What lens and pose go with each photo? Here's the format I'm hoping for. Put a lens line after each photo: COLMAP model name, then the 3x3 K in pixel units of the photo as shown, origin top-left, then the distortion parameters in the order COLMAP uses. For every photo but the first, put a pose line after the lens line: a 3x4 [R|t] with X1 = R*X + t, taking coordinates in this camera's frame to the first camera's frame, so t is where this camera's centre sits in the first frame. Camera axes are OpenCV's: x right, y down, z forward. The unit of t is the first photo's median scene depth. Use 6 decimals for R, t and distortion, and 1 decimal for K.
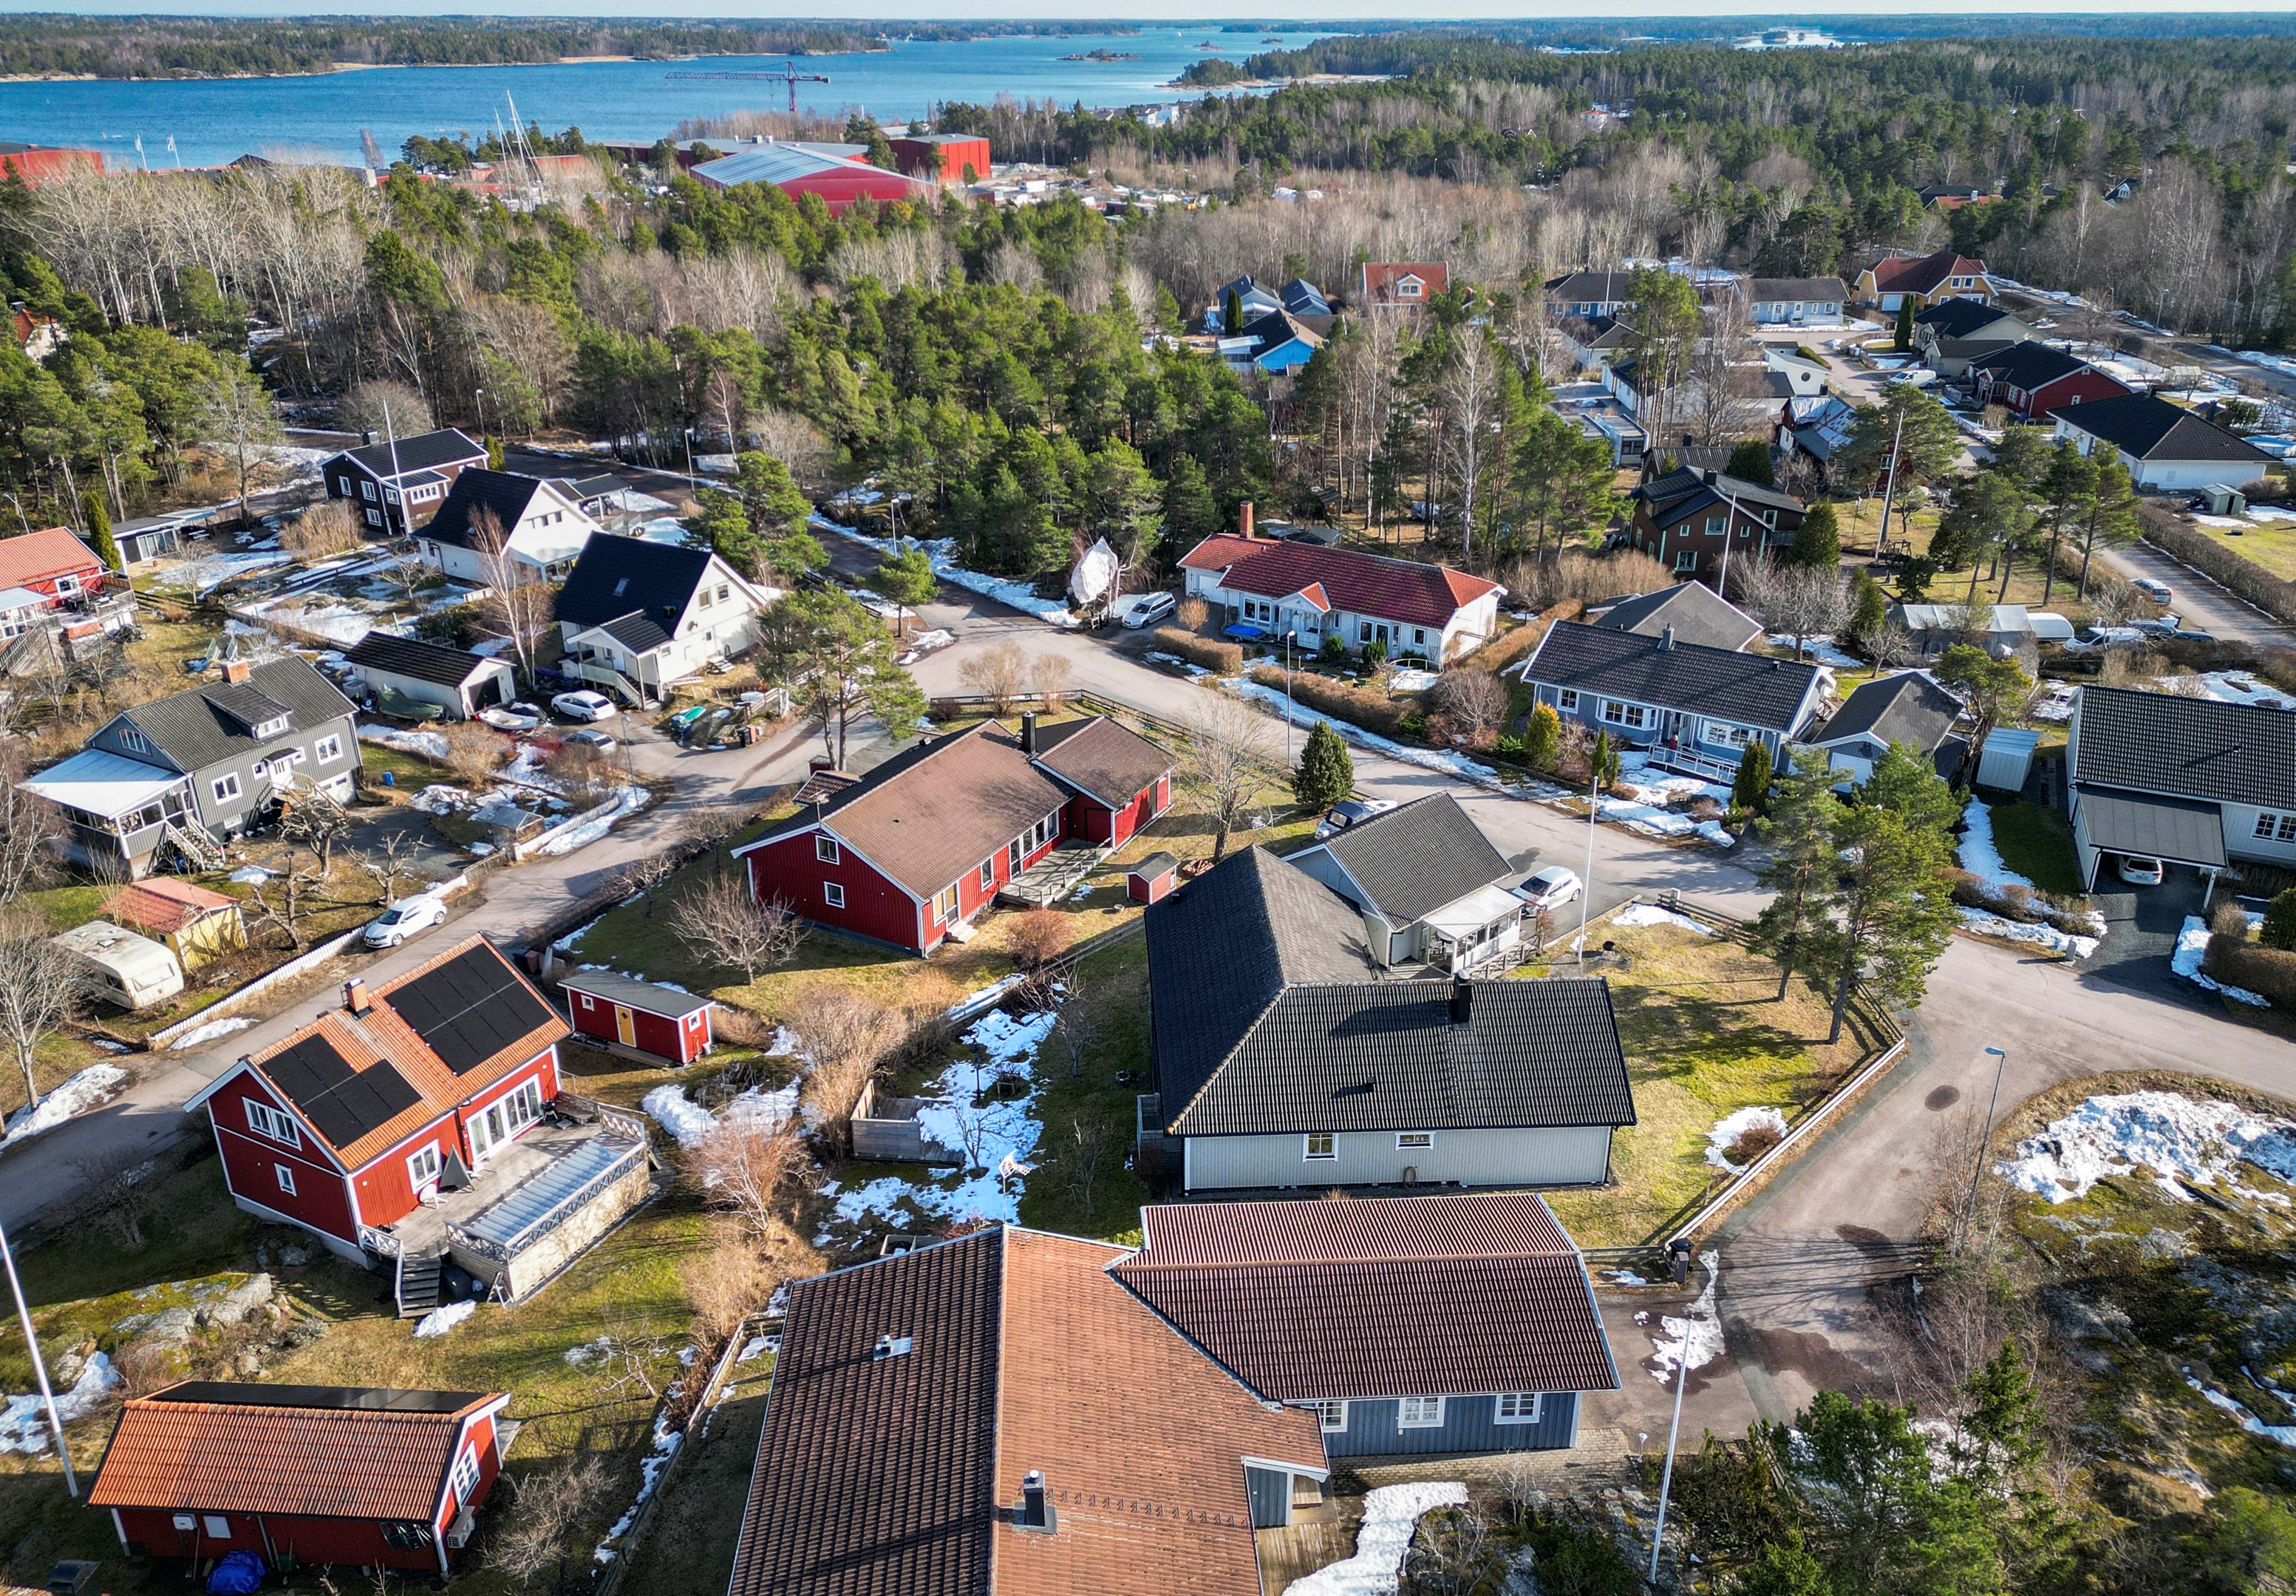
lens RADIAL K [[1721.2, 0, 1142.4], [0, 1721.2, 755.5], [0, 0, 1]] dist [0.104536, -0.113893]
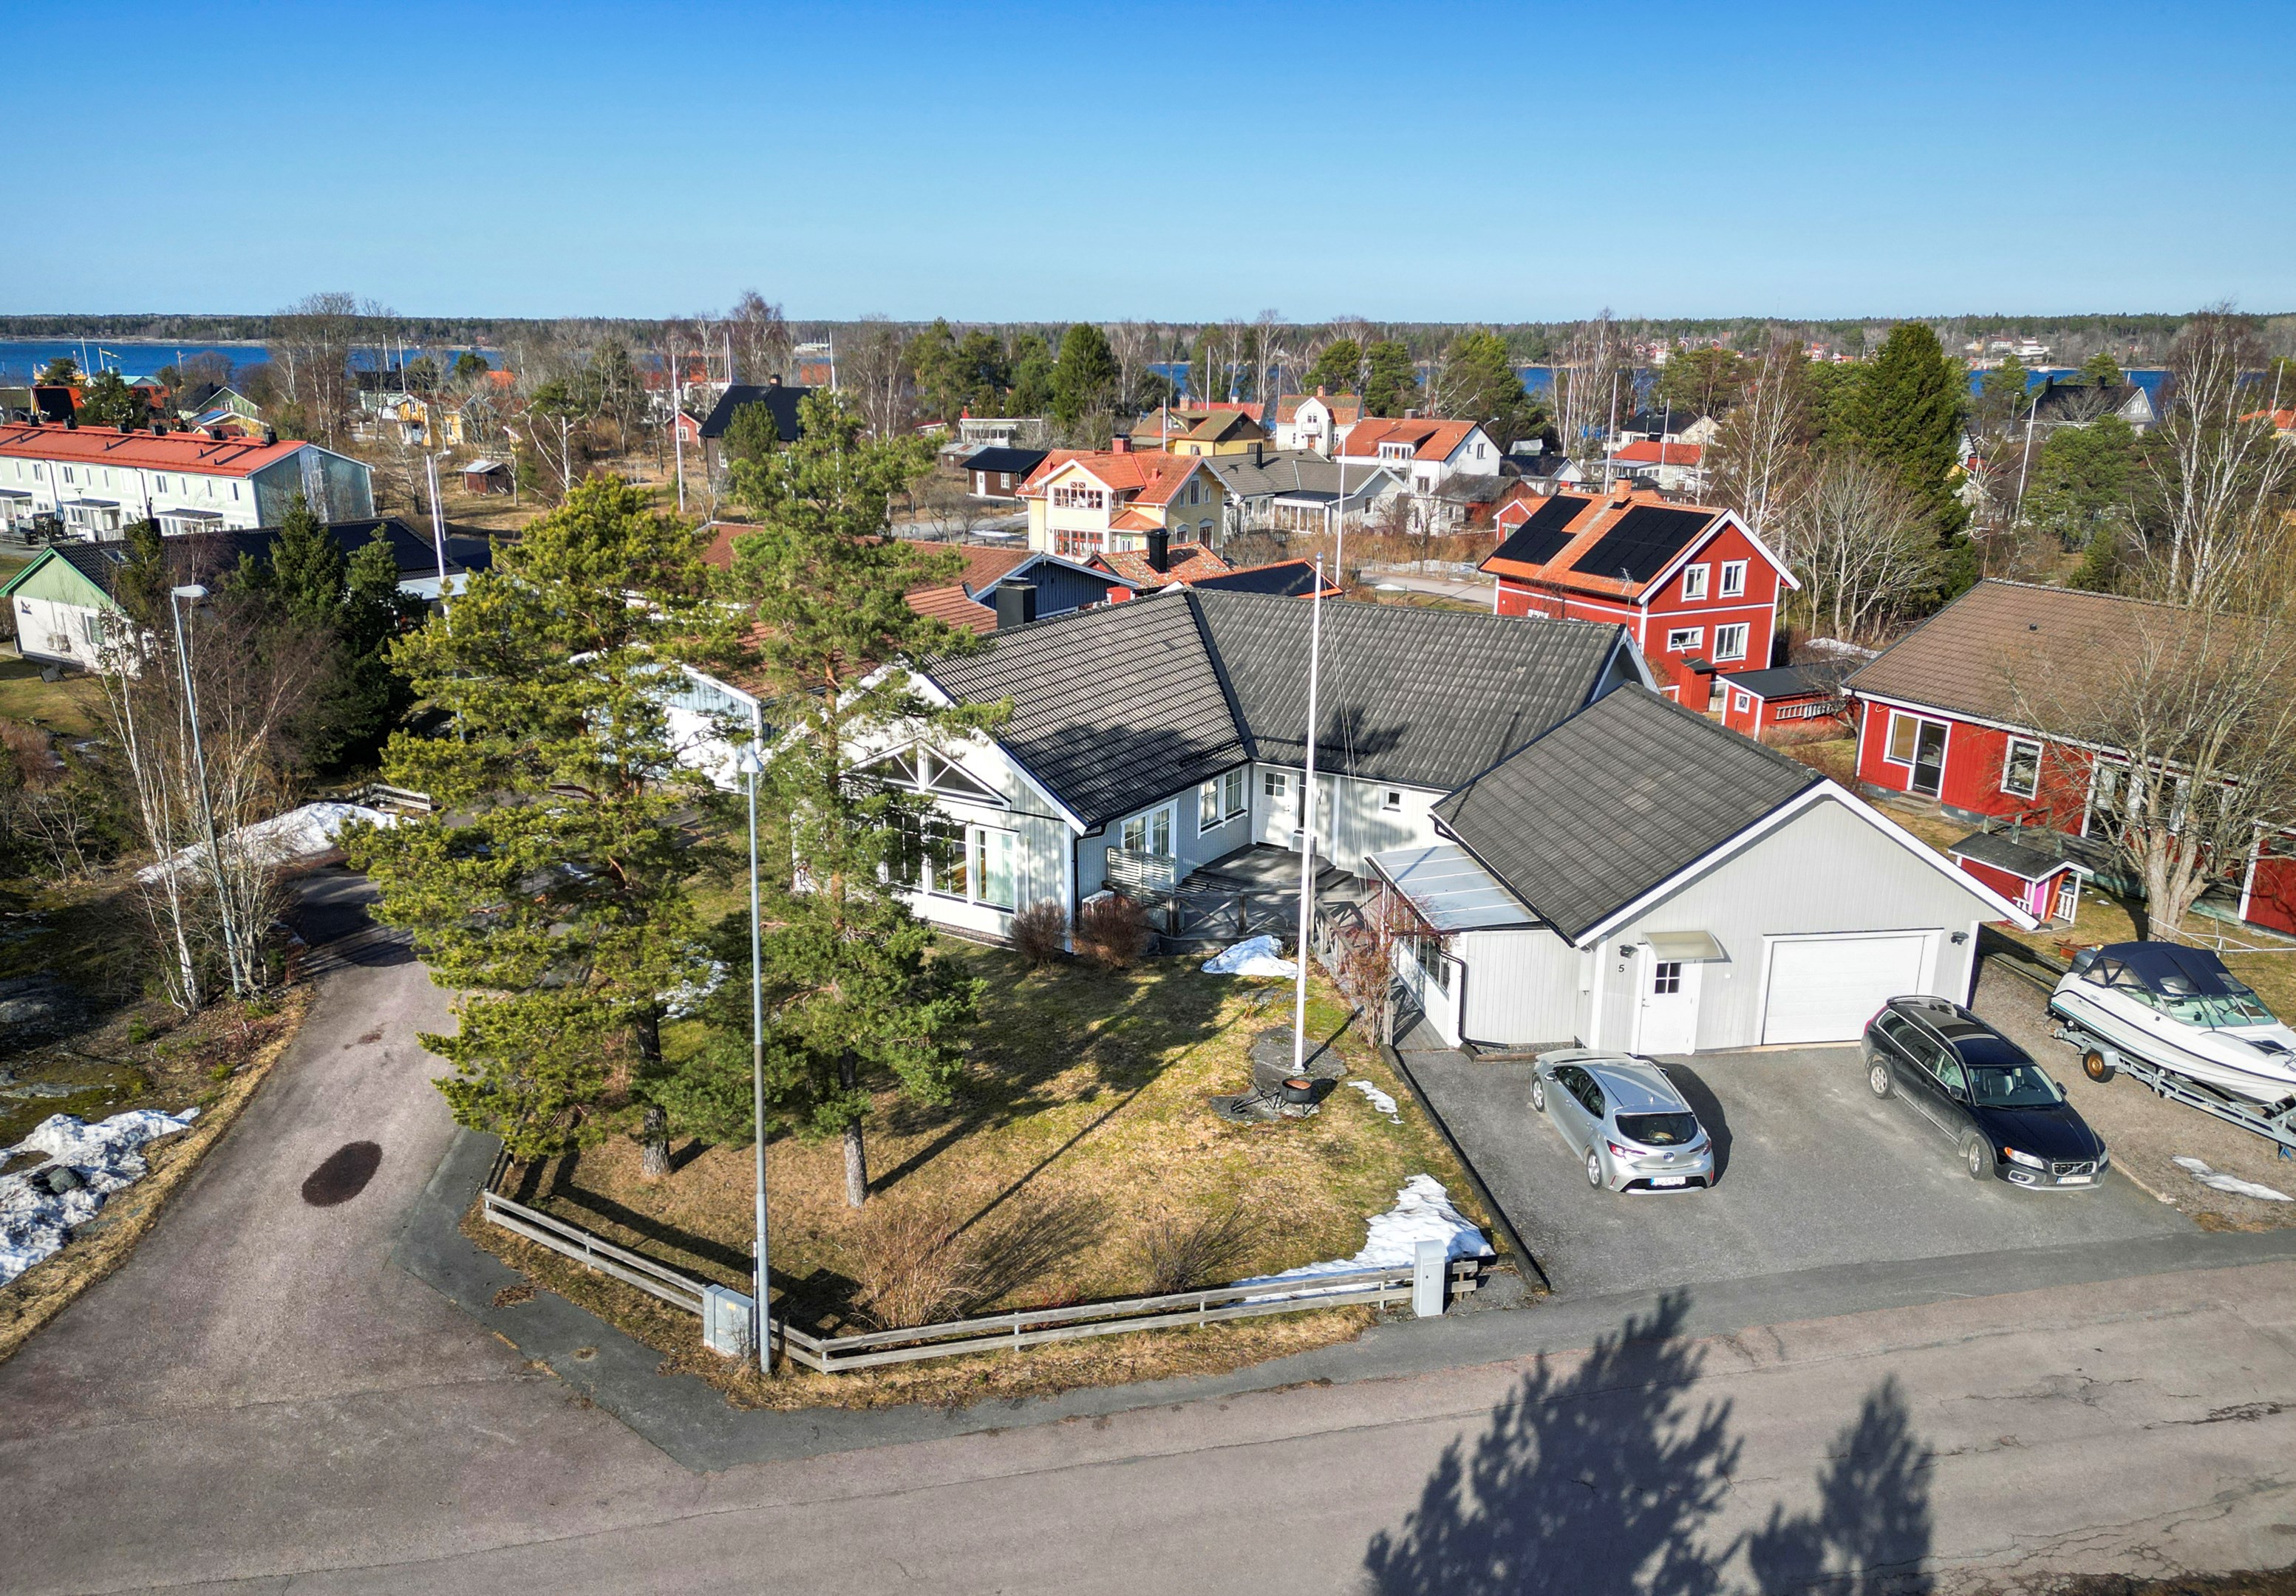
lens RADIAL K [[1721.2, 0, 1142.4], [0, 1721.2, 755.5], [0, 0, 1]] dist [0.104536, -0.113893]
pose [[-0.570756, 0.197205, -0.797087, 0.467931], [-0.327773, 0.835321, 0.441366, -0.084290], [0.752863, 0.513176, -0.412126, 0.897566]]
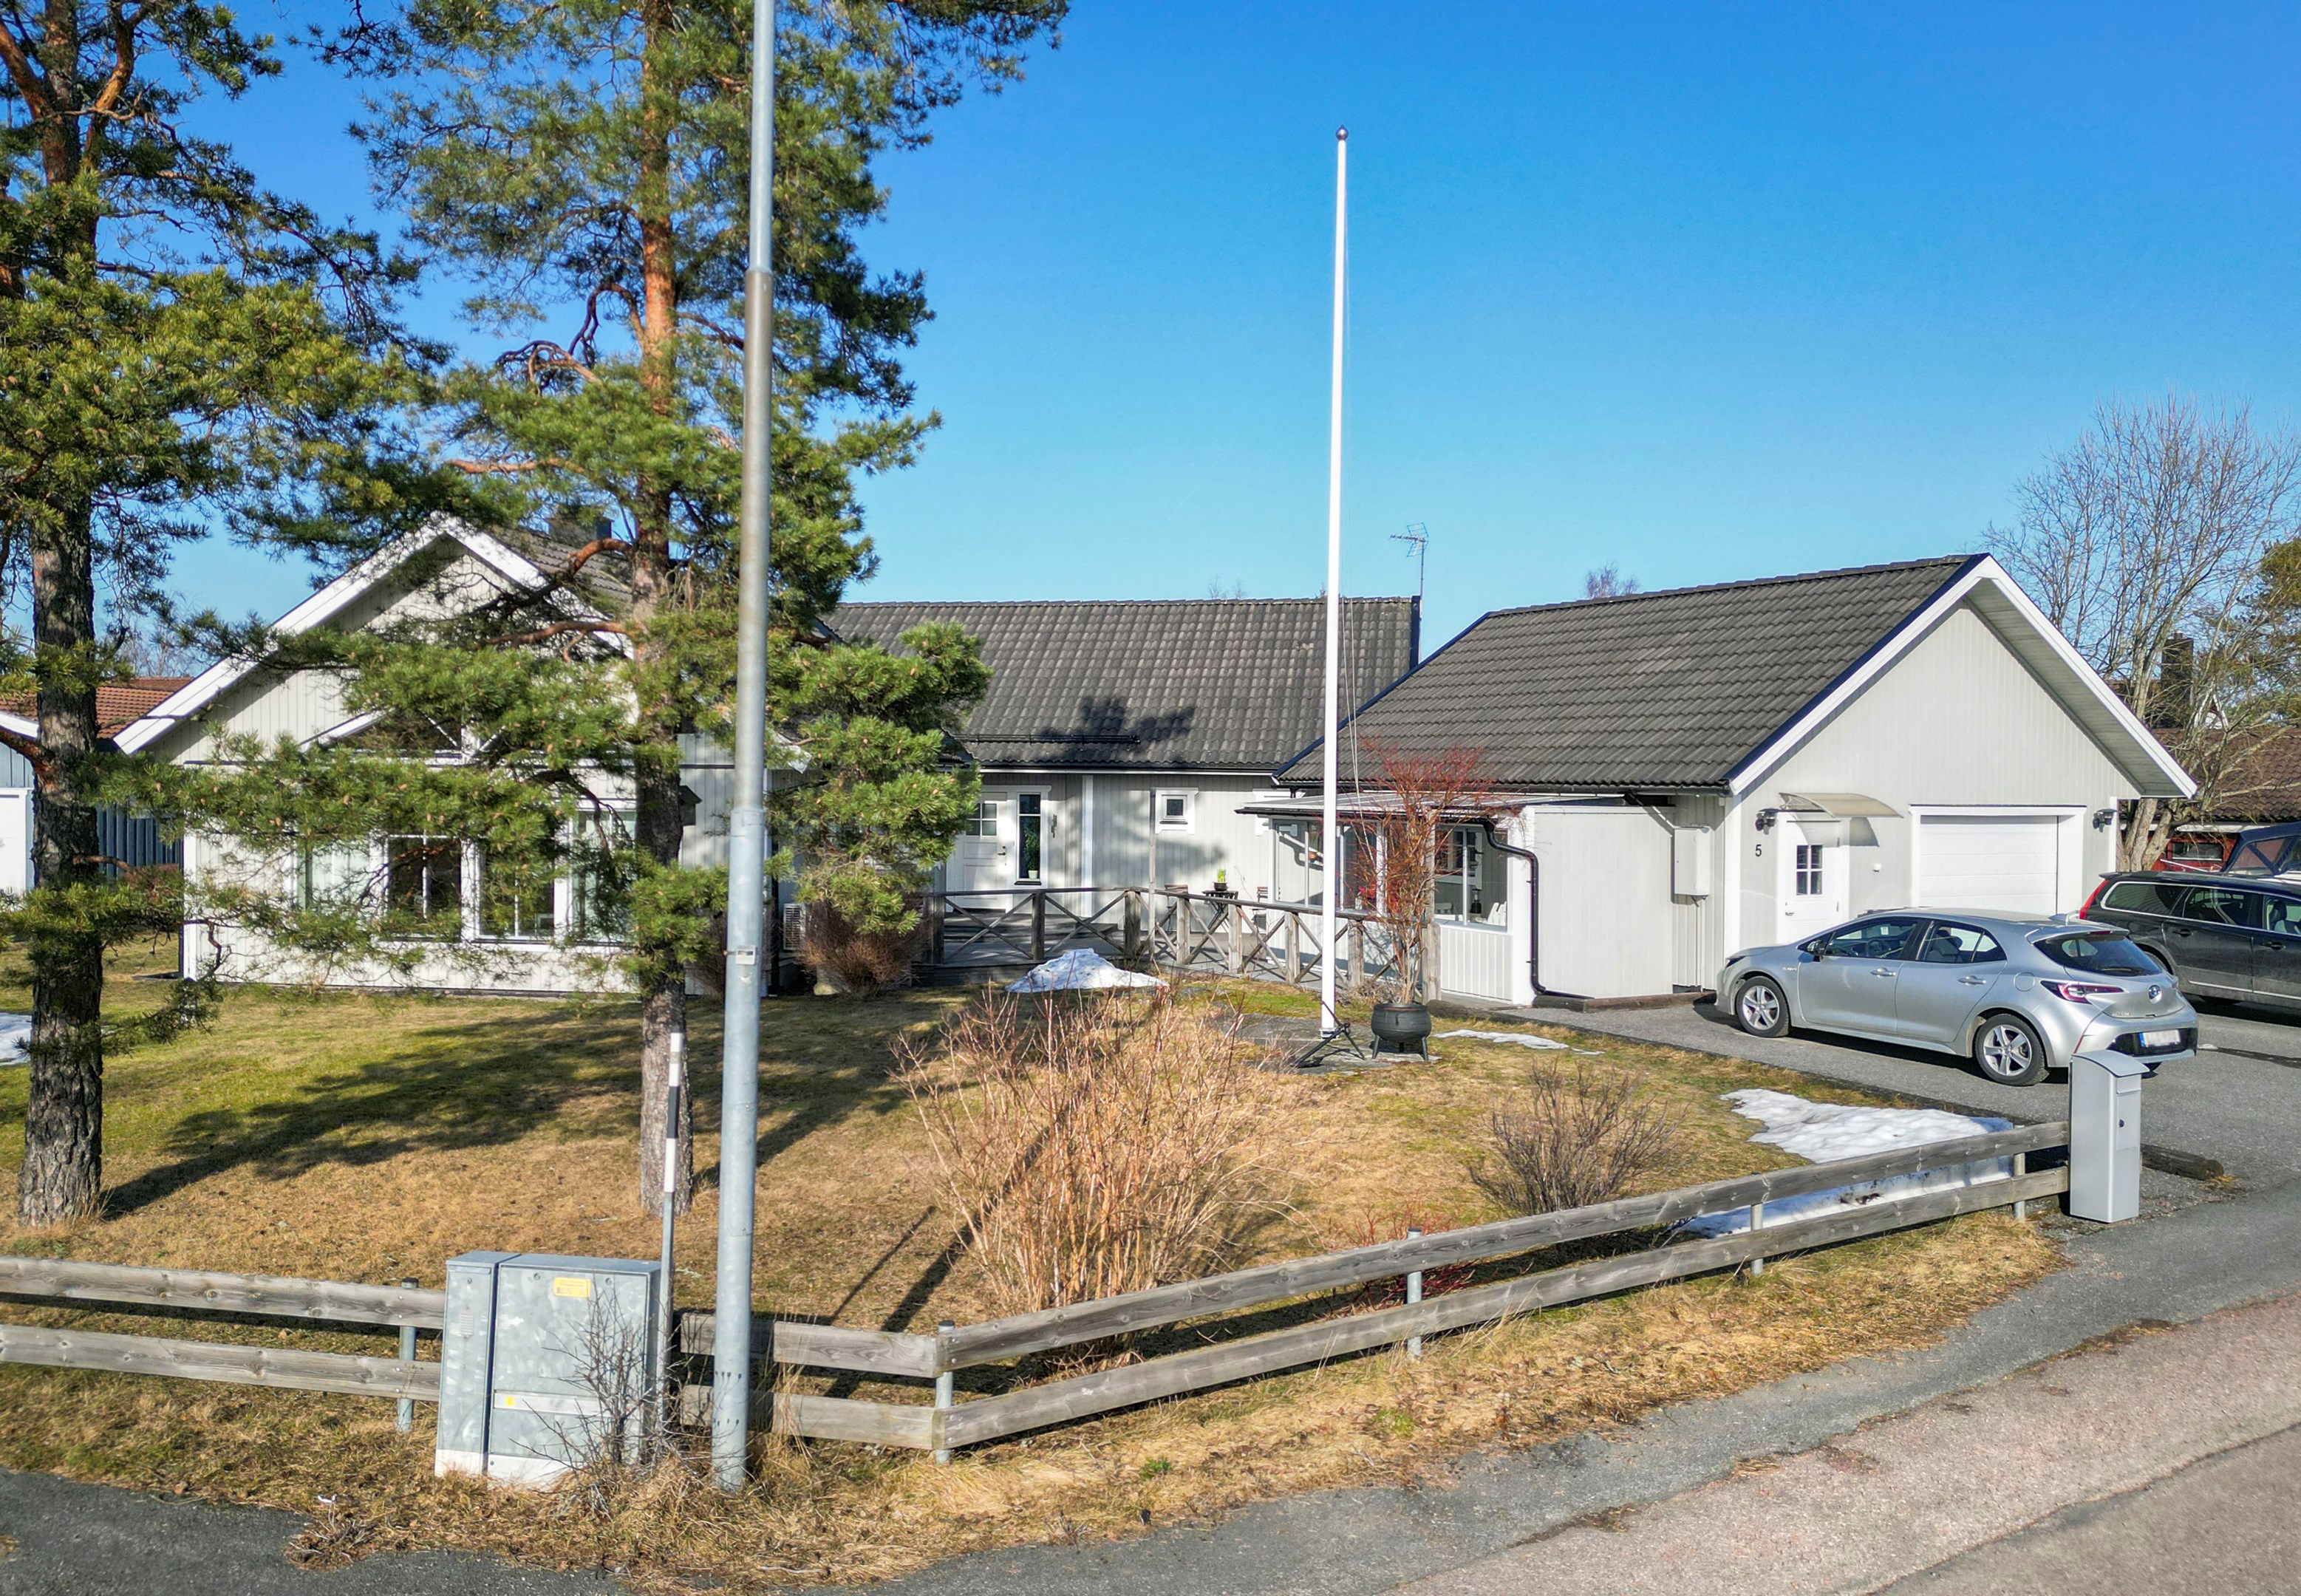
lens RADIAL K [[1724.8, 0, 1126.7], [0, 1724.8, 794.5], [0, 0, 1]] dist [0.218699, -0.248740]
pose [[-0.222512, 0.015054, -0.974814, 0.390399], [-0.392276, 0.913988, 0.103657, 0.063440], [0.892529, 0.405461, -0.197468, 0.823670]]
